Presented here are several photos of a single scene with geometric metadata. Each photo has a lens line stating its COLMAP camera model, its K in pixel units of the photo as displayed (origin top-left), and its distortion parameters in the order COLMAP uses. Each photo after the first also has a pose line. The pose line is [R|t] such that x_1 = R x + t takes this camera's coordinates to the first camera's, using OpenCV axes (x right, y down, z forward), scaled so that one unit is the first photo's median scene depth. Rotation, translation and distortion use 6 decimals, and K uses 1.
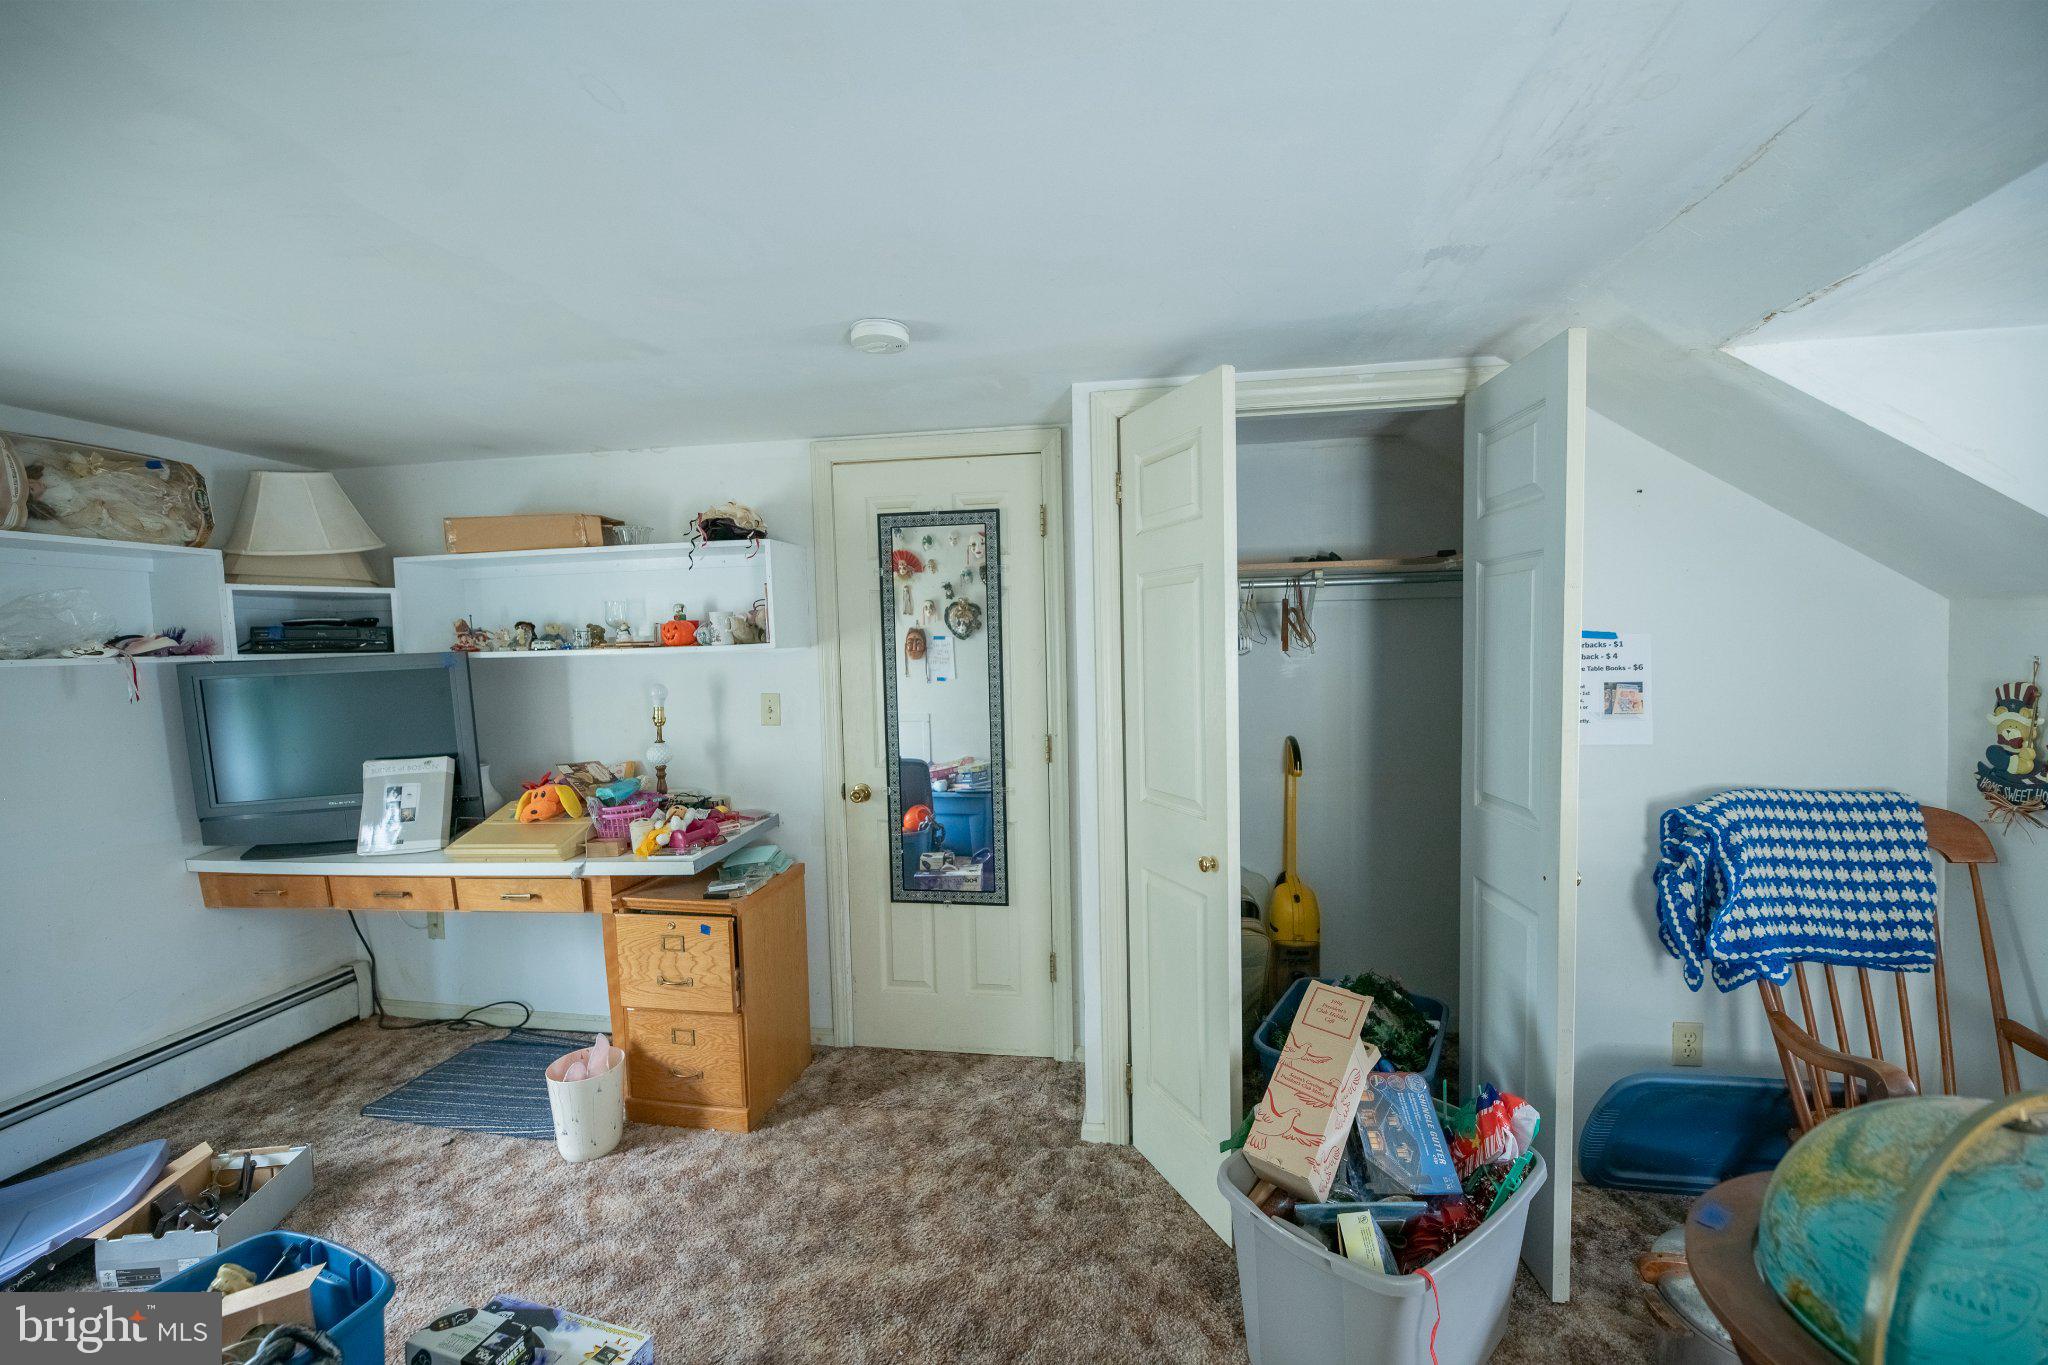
lens RADIAL K [[827.8, 0, 1026.5], [0, 827.8, 689.3], [0, 0, 1]] dist [0.002516, -0.003969]
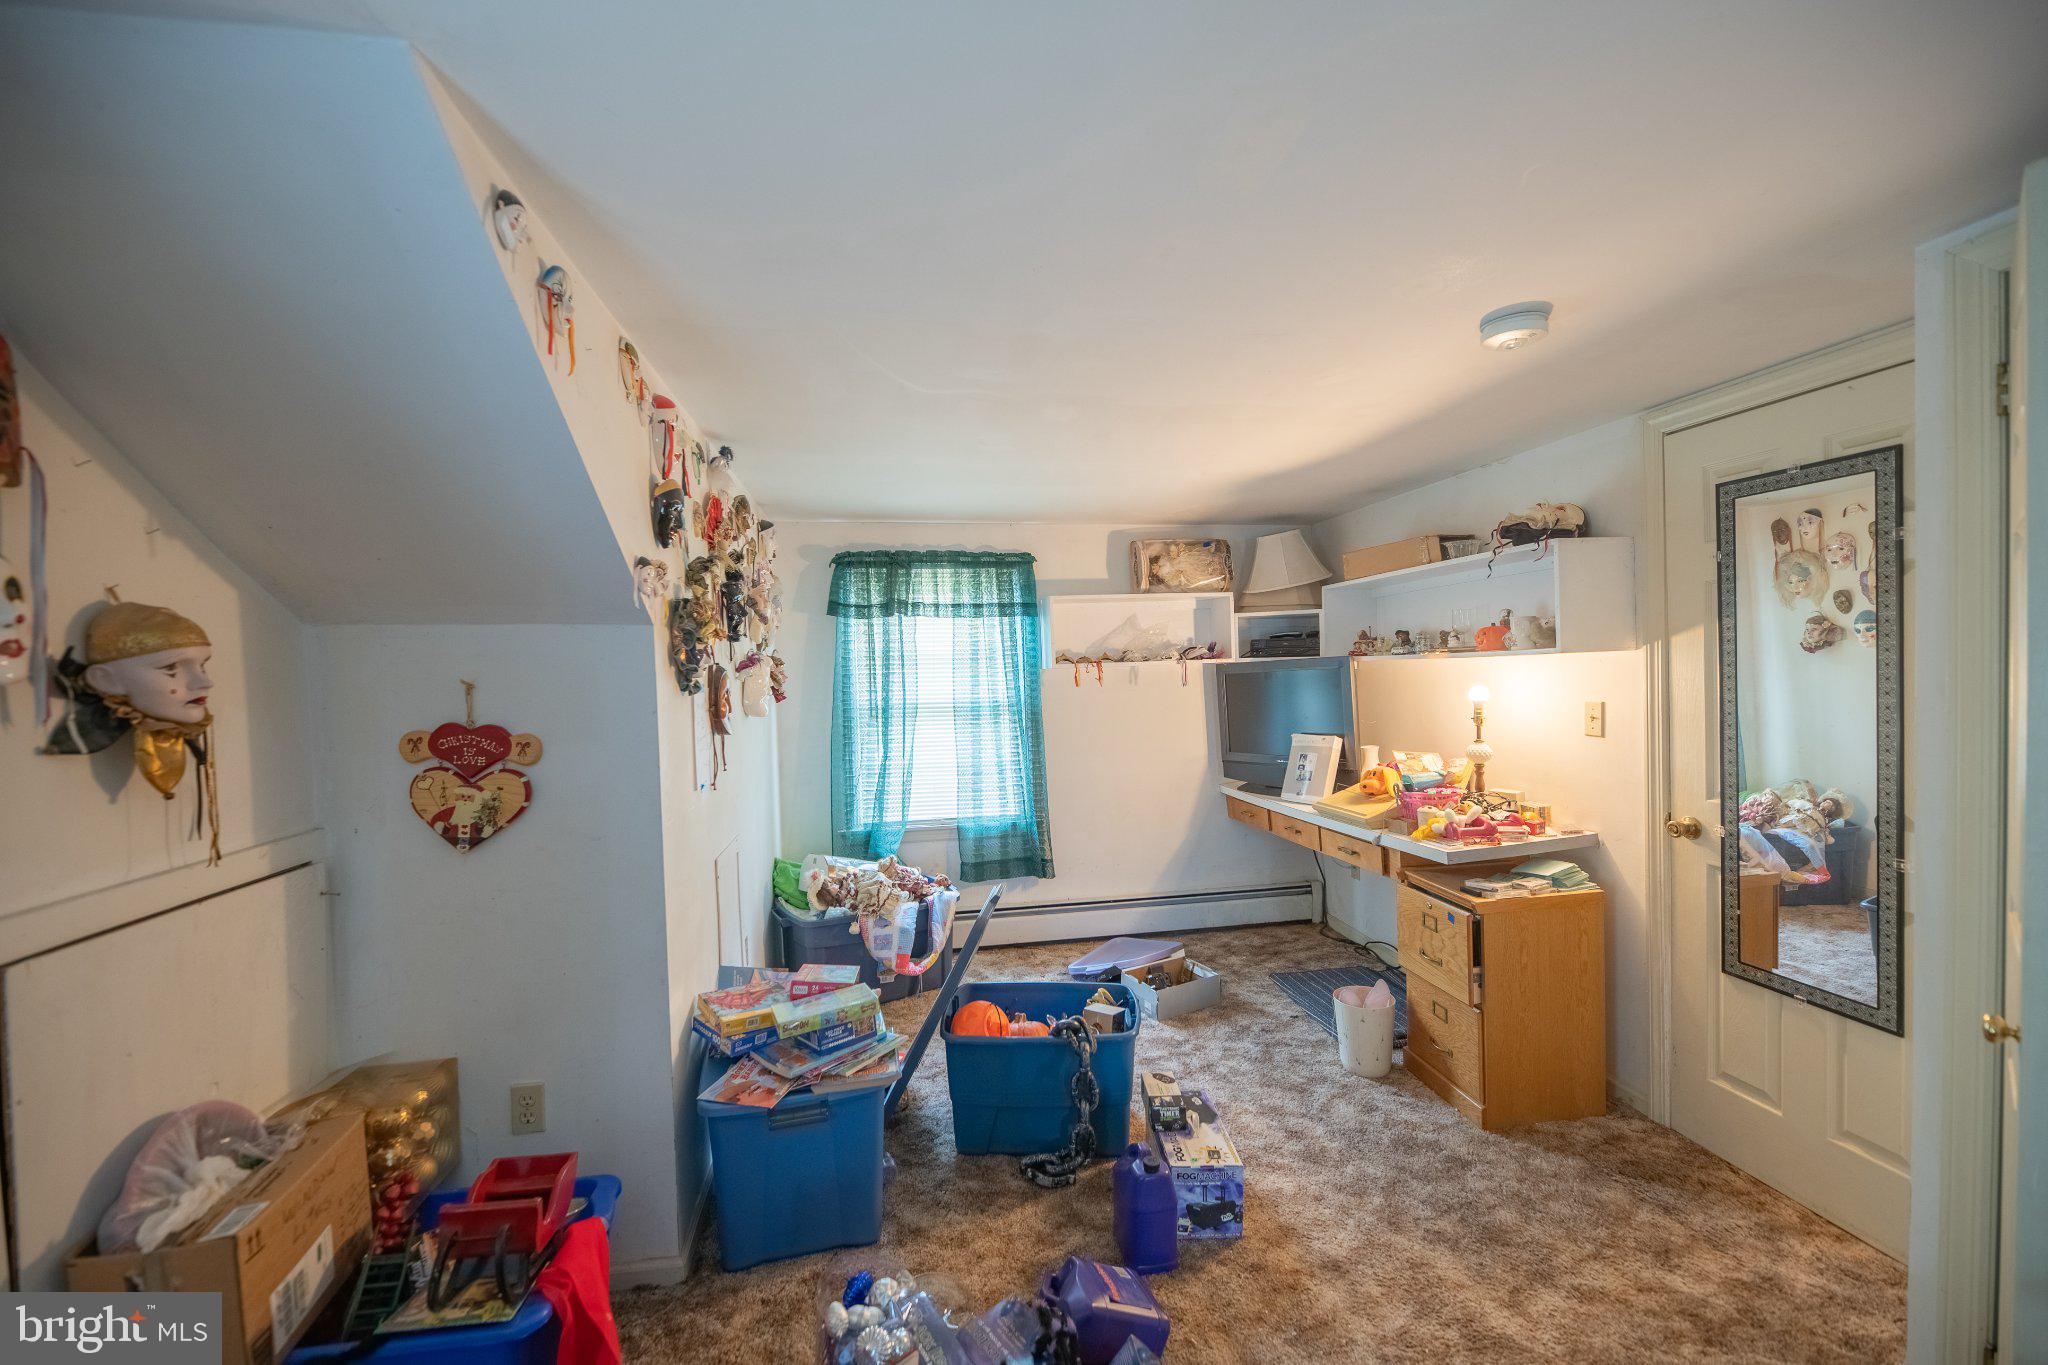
lens RADIAL K [[827.8, 0, 1026.5], [0, 827.8, 689.3], [0, 0, 1]] dist [0.002516, -0.003969]
pose [[0.318319, 0.038321, -0.947209, 0.417613], [-0.030849, 0.999072, 0.030052, -0.018910], [0.947482, 0.019654, 0.319206, 0.127570]]
